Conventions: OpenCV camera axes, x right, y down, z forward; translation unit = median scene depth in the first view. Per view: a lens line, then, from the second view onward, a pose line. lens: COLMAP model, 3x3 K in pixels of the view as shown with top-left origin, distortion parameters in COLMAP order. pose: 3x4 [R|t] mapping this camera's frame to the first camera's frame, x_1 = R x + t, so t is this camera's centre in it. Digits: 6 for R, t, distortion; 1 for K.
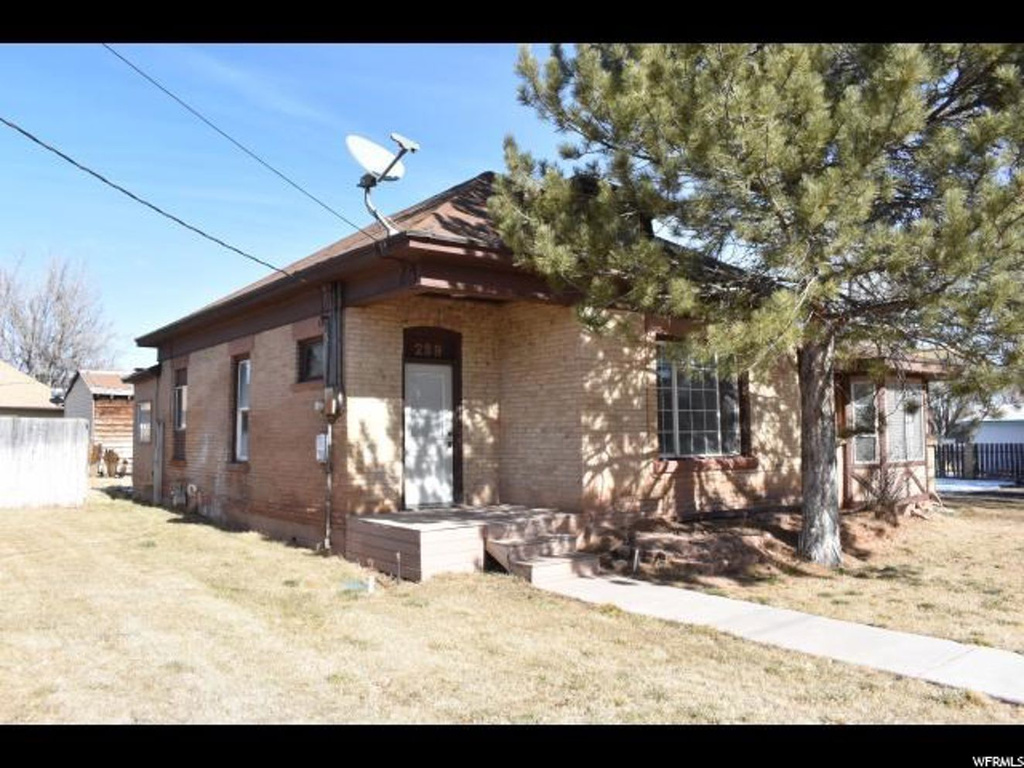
lens RADIAL K [[805.6, 0, 516.9], [0, 805.6, 383.4], [0, 0, 1]] dist [-0.089253, 0.011924]
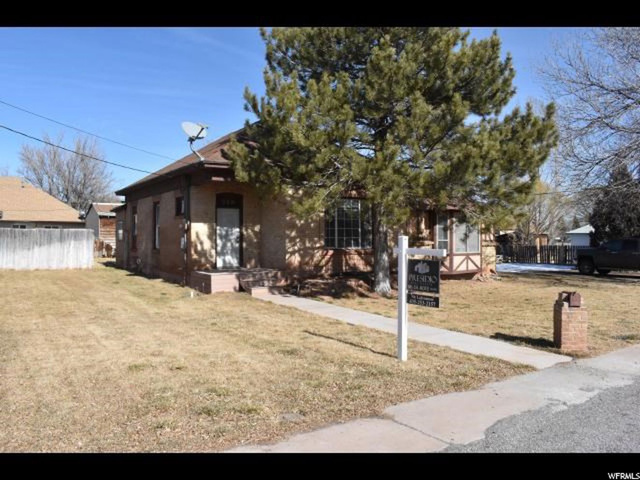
lens RADIAL K [[503.5, 0, 317.1], [0, 503.5, 240.4], [0, 0, 1]] dist [-0.089253, 0.011924]
pose [[0.995803, 0.009793, -0.091002, 0.291957], [-0.003266, 0.997428, 0.071595, -0.036936], [0.091469, -0.070997, 0.993274, -0.459317]]
